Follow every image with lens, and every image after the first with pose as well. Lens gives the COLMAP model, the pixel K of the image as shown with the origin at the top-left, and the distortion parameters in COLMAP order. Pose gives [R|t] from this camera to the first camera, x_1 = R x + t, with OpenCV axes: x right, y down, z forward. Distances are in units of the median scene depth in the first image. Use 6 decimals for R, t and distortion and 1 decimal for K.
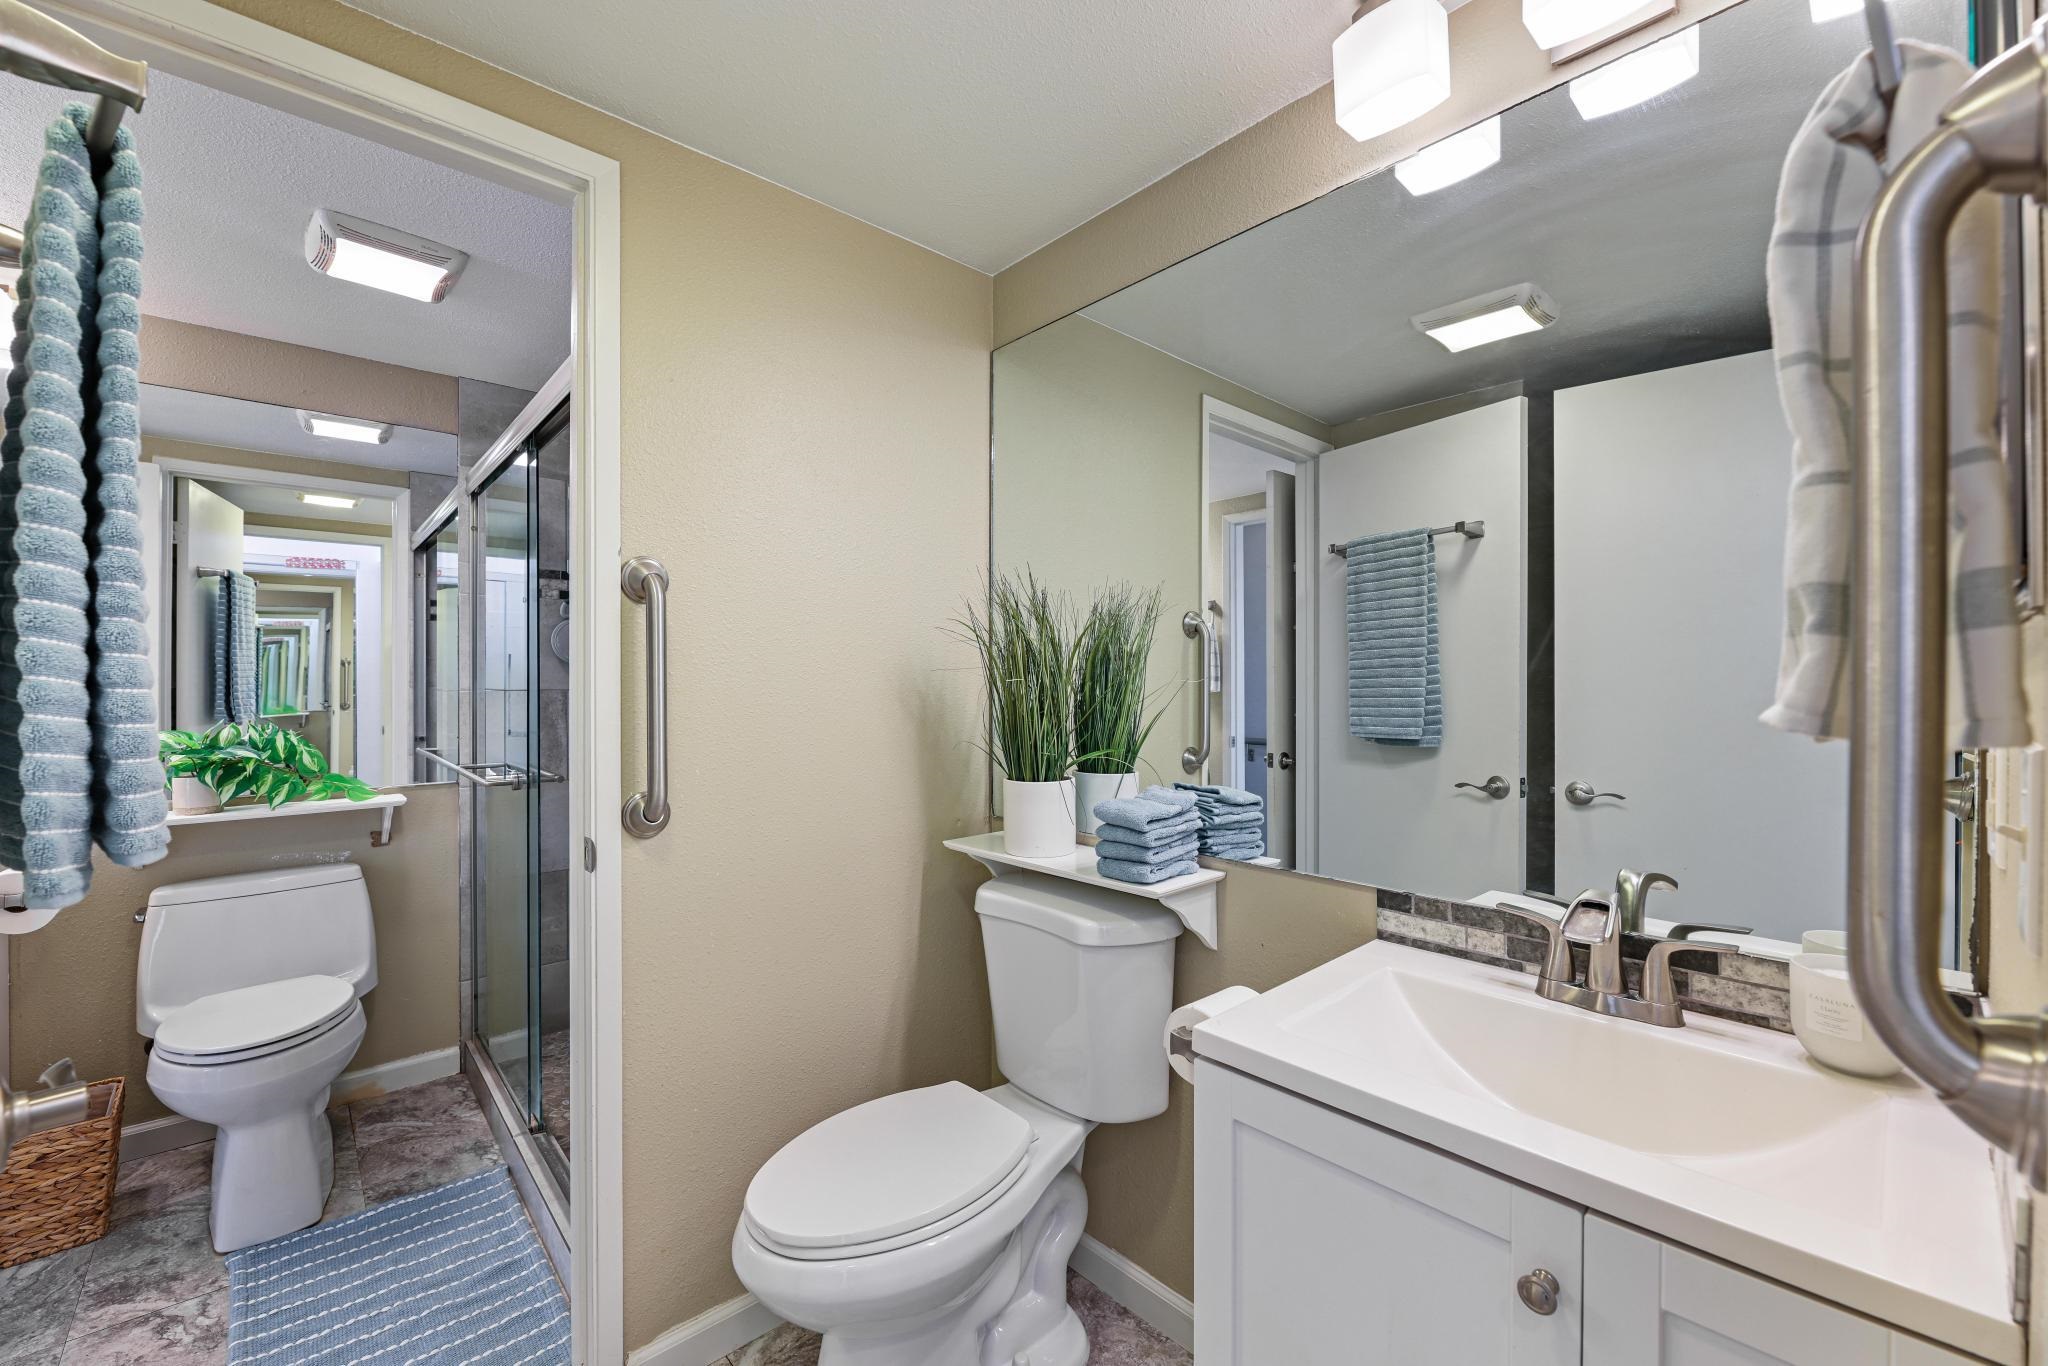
lens RADIAL K [[821.3, 0, 1028.0], [0, 821.3, 684.5], [0, 0, 1]] dist [-0.002810, -0.000037]
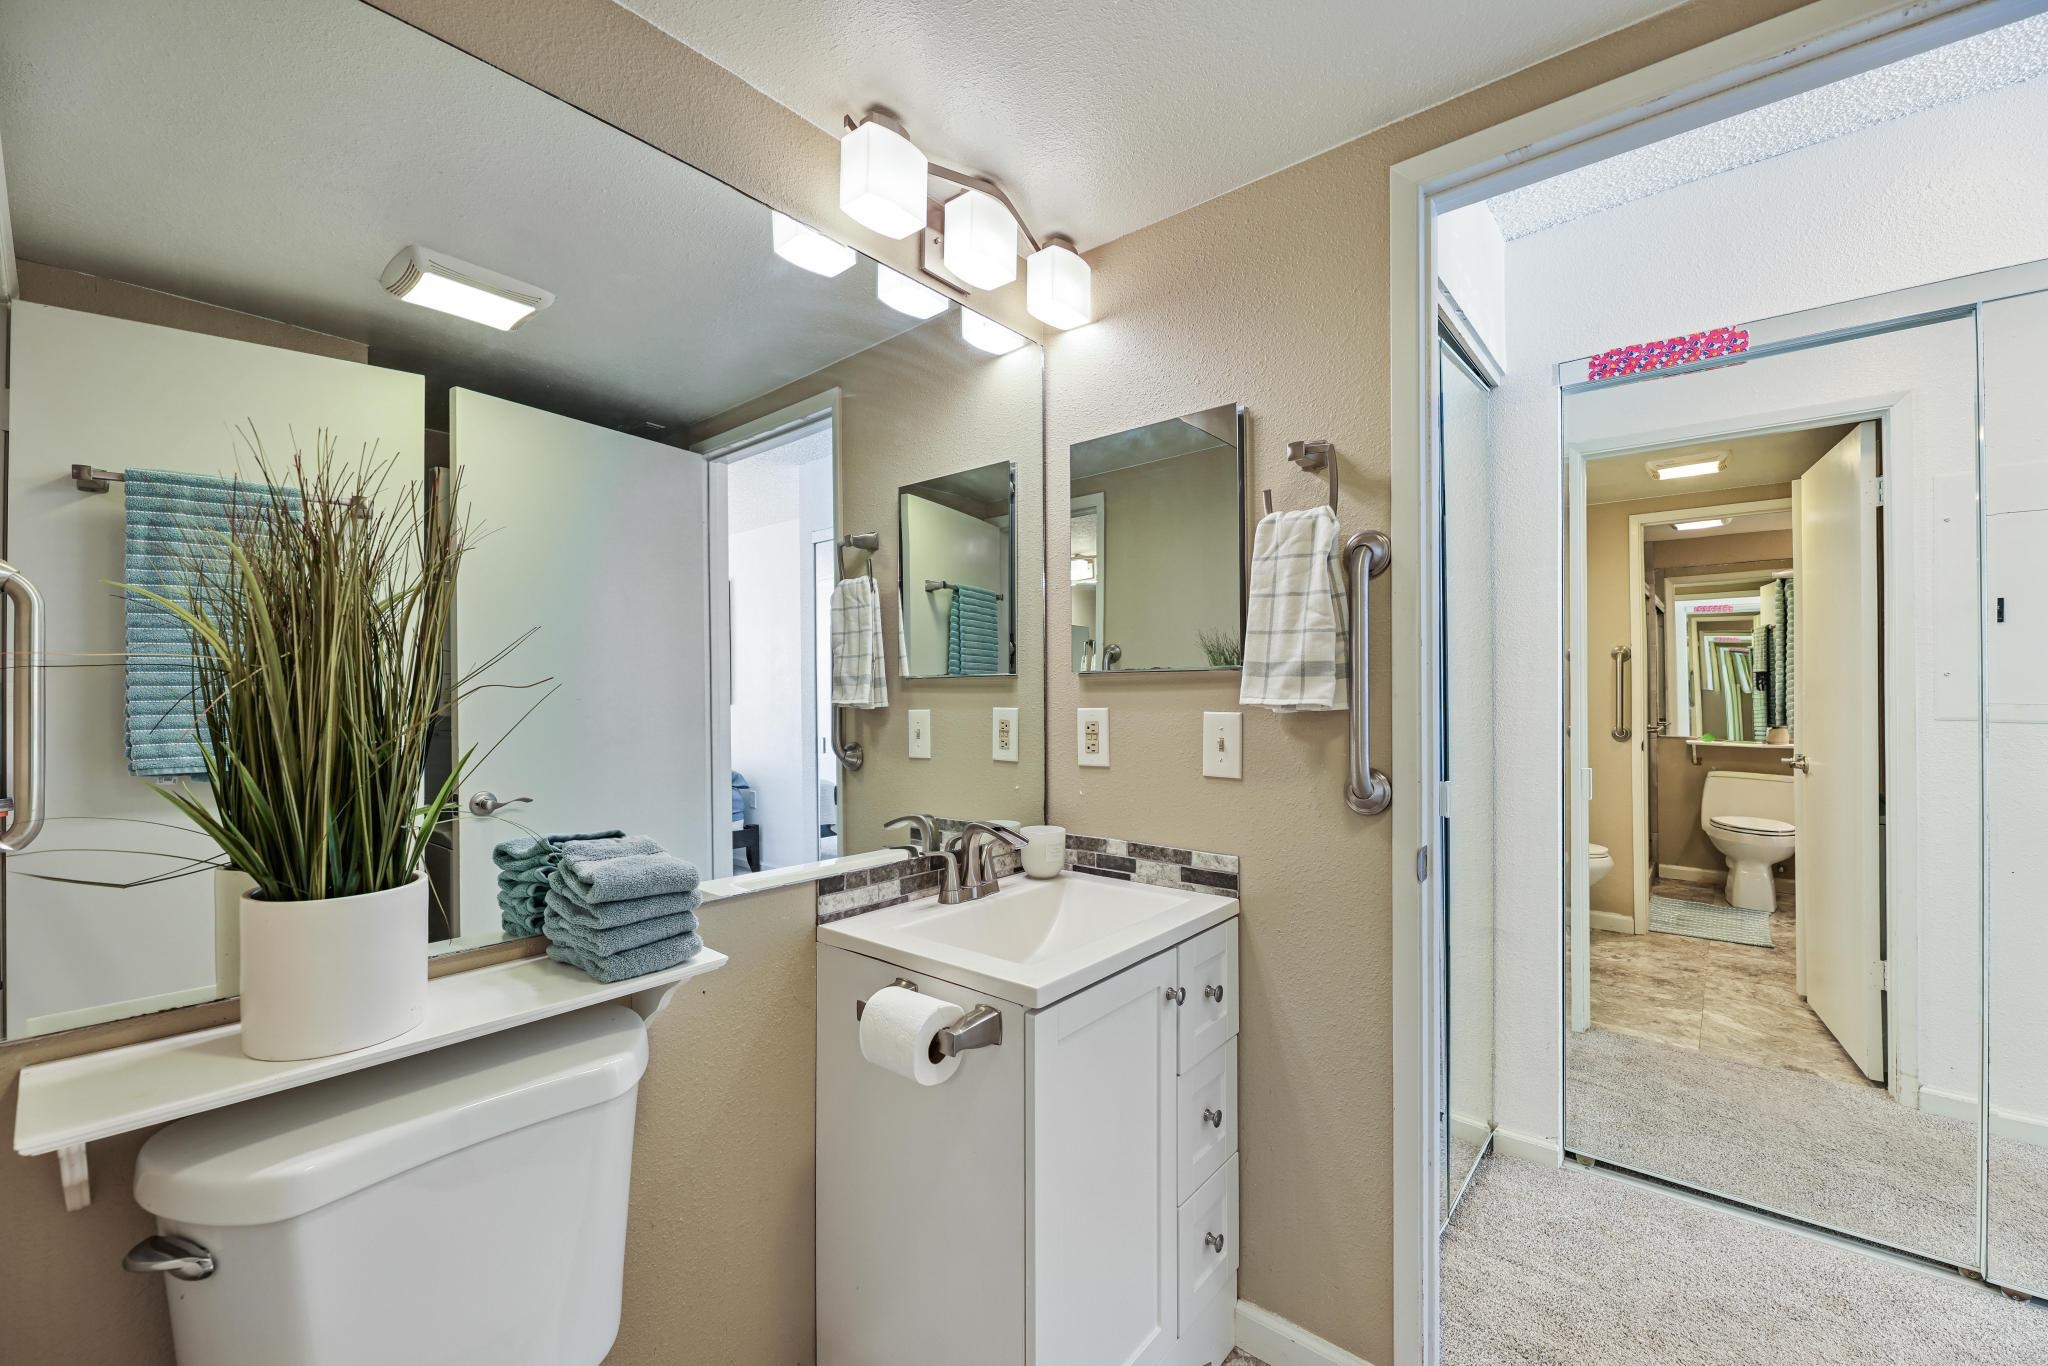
lens RADIAL K [[821.3, 0, 1020.3], [0, 821.3, 690.1], [0, 0, 1]] dist [-0.002810, -0.000037]
pose [[-0.125172, 0.002248, 0.992132, -0.741246], [0.003412, 0.999992, -0.001835, -0.003449], [-0.992129, 0.003155, -0.125179, 0.911965]]
